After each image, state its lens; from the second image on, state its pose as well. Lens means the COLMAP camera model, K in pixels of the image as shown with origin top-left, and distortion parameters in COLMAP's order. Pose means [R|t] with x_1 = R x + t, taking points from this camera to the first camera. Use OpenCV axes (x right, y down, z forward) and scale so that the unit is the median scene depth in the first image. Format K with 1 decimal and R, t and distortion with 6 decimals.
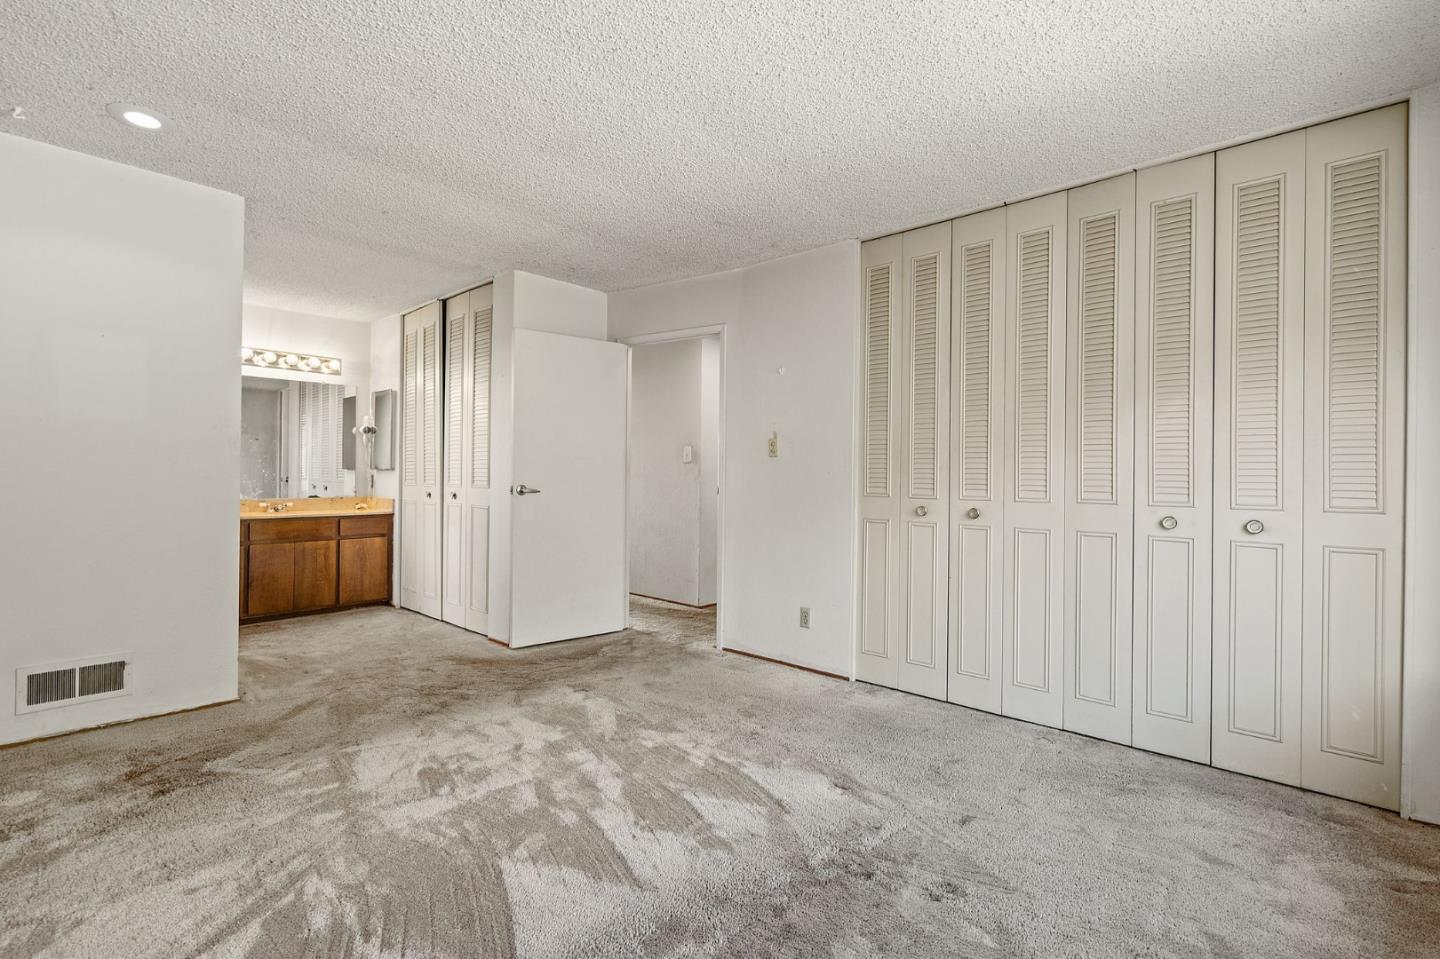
lens RADIAL K [[658.8, 0, 714.7], [0, 658.8, 475.6], [0, 0, 1]] dist [-0.002545, -0.000587]
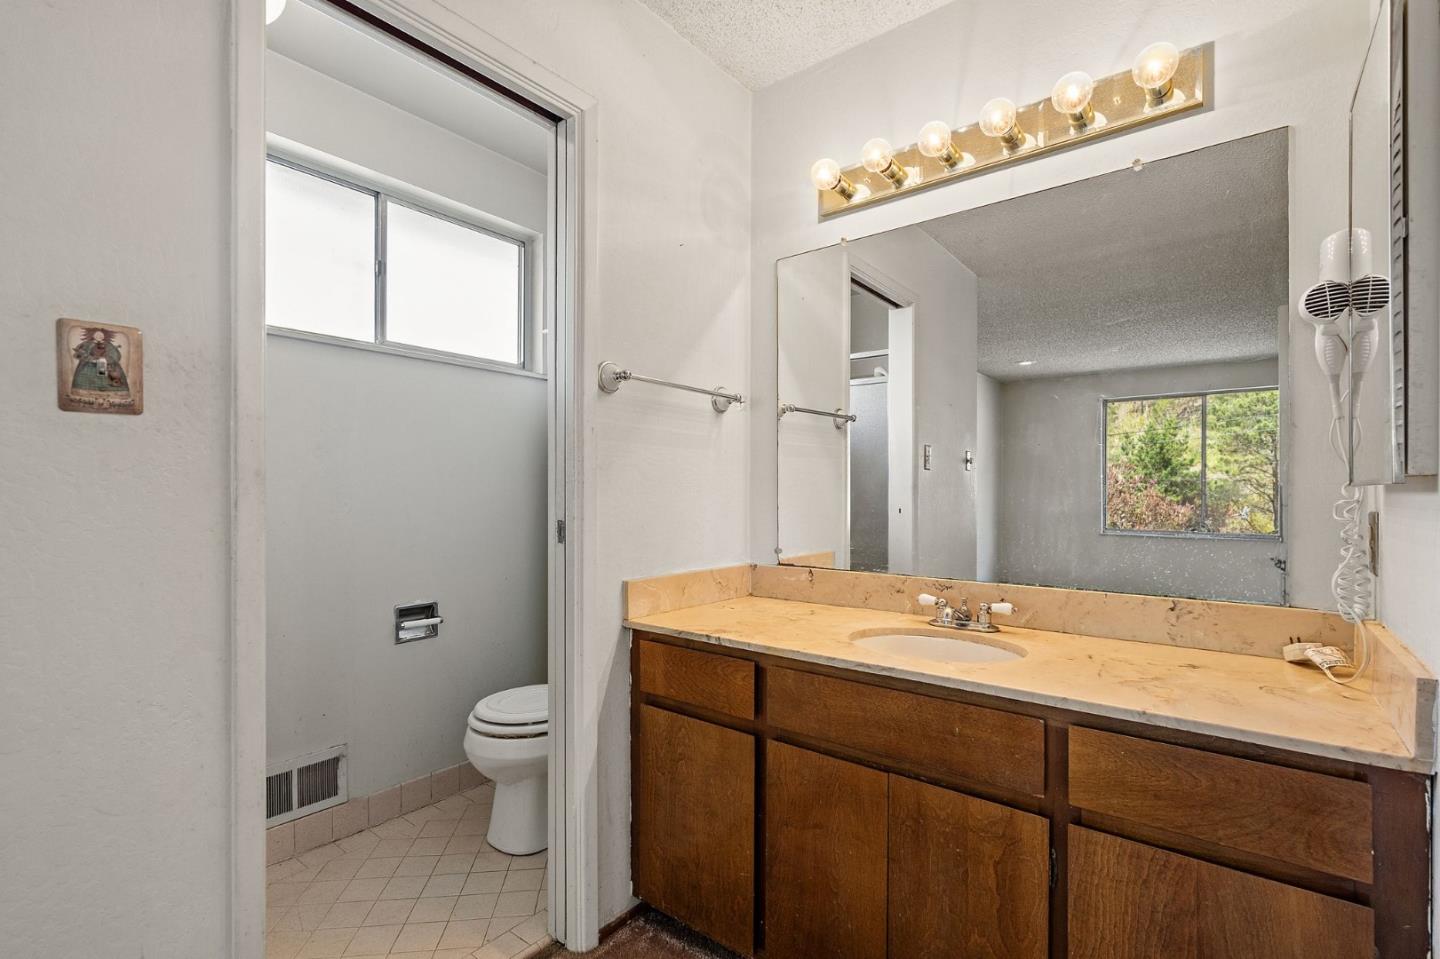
lens RADIAL K [[653.9, 0, 708.0], [0, 653.9, 492.6], [0, 0, 1]] dist [-0.003607, -0.000296]
pose [[0.061139, -0.011240, -0.998066, -0.374737], [0.001742, 0.999936, -0.011154, -0.005536], [0.998128, -0.001057, 0.061155, 0.887840]]
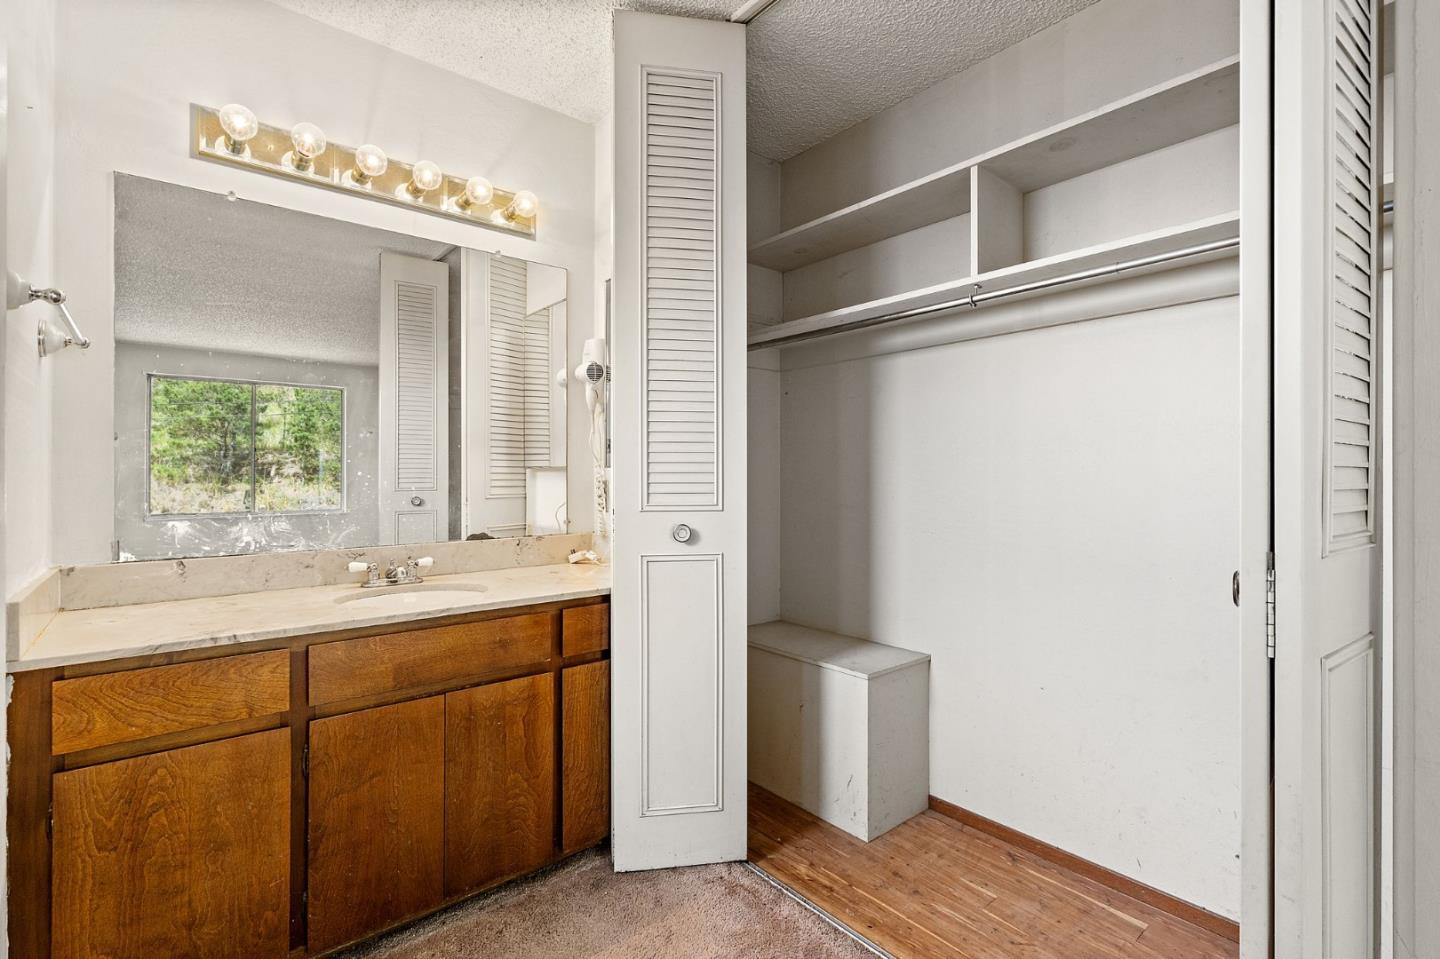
lens RADIAL K [[658.8, 0, 714.7], [0, 658.8, 475.6], [0, 0, 1]] dist [-0.002545, -0.000587]
pose [[0.990390, -0.013825, -0.137610, -0.448295], [0.013944, 0.999903, -0.000097, -0.003330], [0.137598, -0.001823, 0.990487, 0.678785]]
